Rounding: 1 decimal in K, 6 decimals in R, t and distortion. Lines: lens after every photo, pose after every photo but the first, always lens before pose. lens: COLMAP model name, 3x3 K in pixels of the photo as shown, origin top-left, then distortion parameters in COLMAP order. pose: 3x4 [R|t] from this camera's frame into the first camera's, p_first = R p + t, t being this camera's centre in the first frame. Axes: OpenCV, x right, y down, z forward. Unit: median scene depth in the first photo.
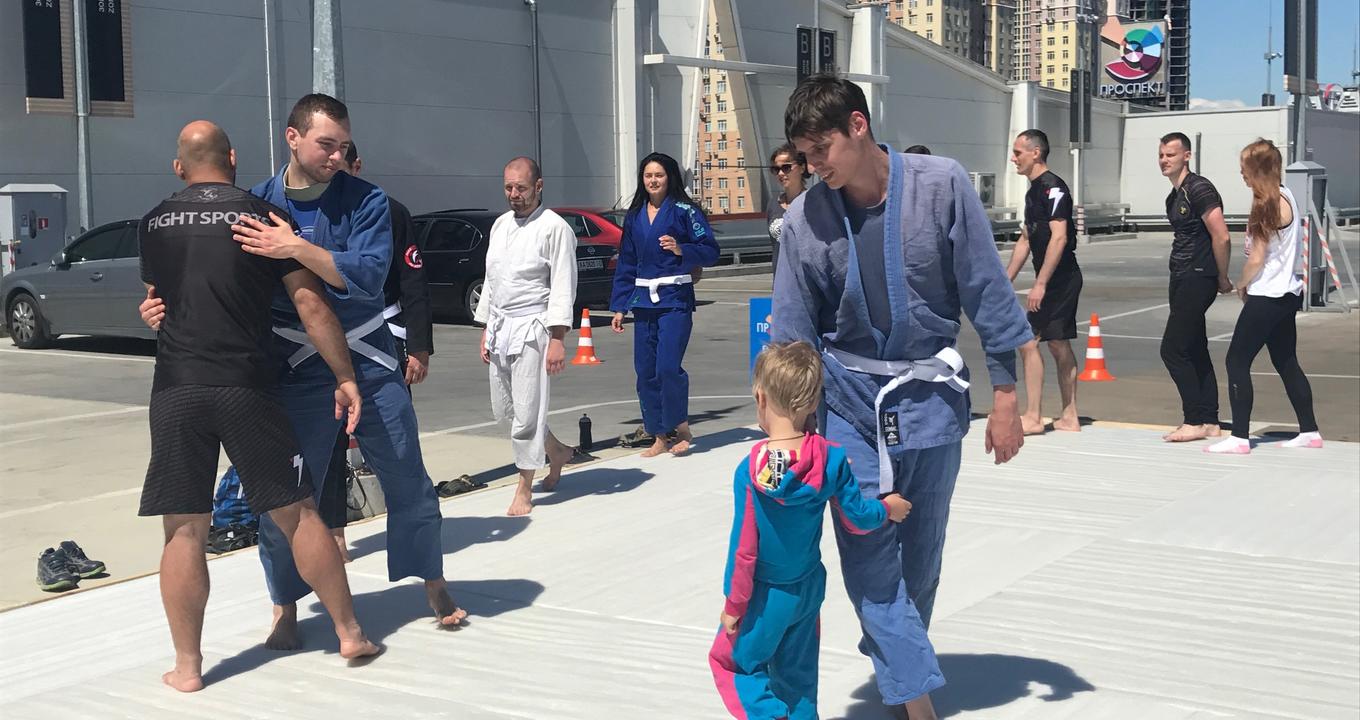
lens RADIAL K [[1611.7, 0, 679.8], [0, 1611.7, 367.9], [0, 0, 1]] dist [0.047498, 0.000000]
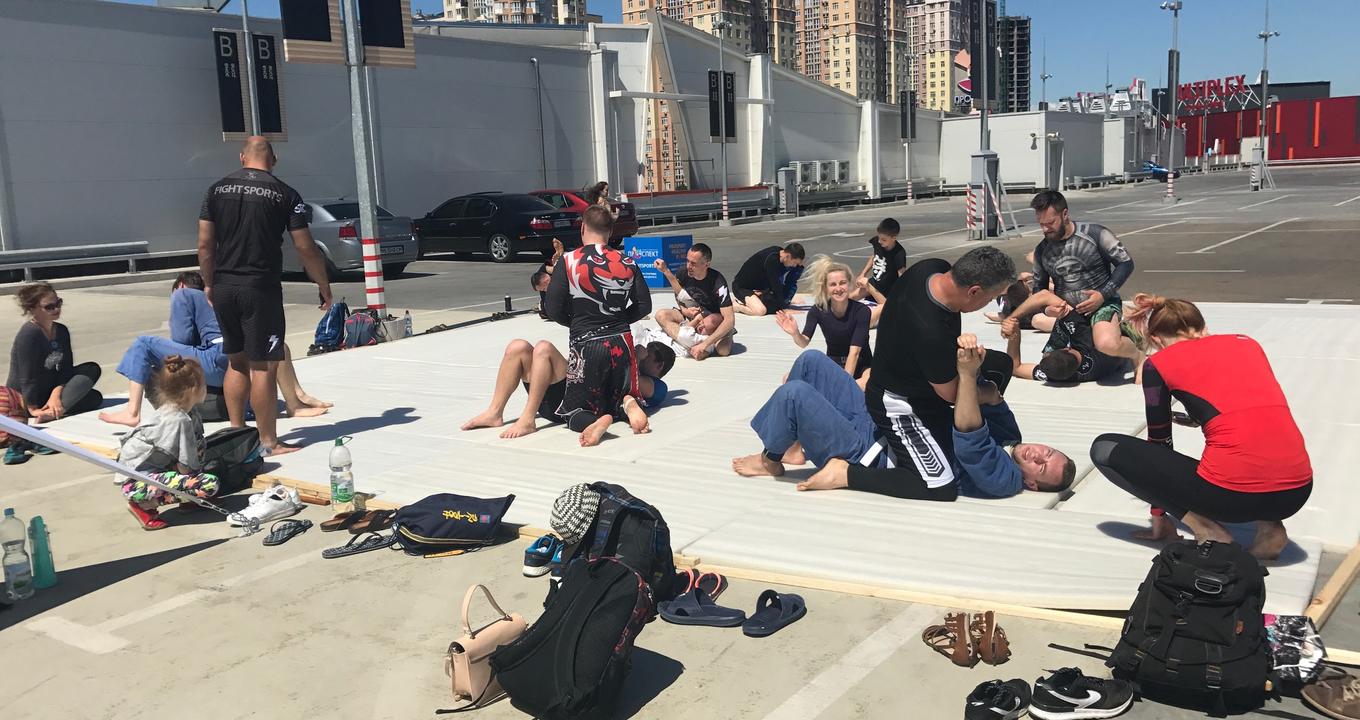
lens RADIAL K [[1115.3, 0, 669.1], [0, 1115.3, 367.0], [0, 0, 1]] dist [0.045314, -0.079583]
pose [[0.999540, -0.024241, -0.018206, 0.047305], [0.025273, 0.997952, 0.058762, 0.012358], [0.016744, -0.059196, 0.998106, -0.105810]]
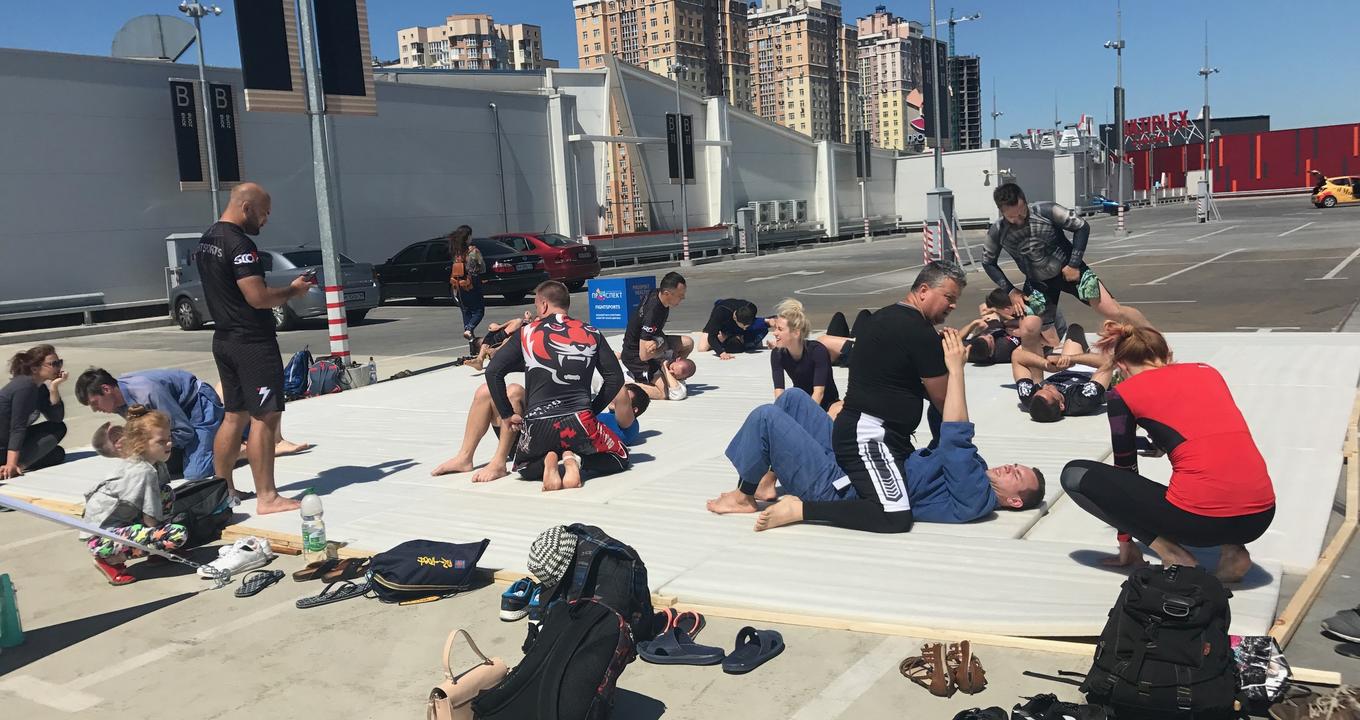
lens RADIAL K [[1115.3, 0, 671.1], [0, 1115.3, 372.7], [0, 0, 1]] dist [0.045314, -0.079583]
pose [[0.998761, -0.046385, 0.018002, 0.046065], [0.045847, 0.998521, 0.029210, 0.012170], [-0.019331, -0.028349, 0.999411, -0.107484]]
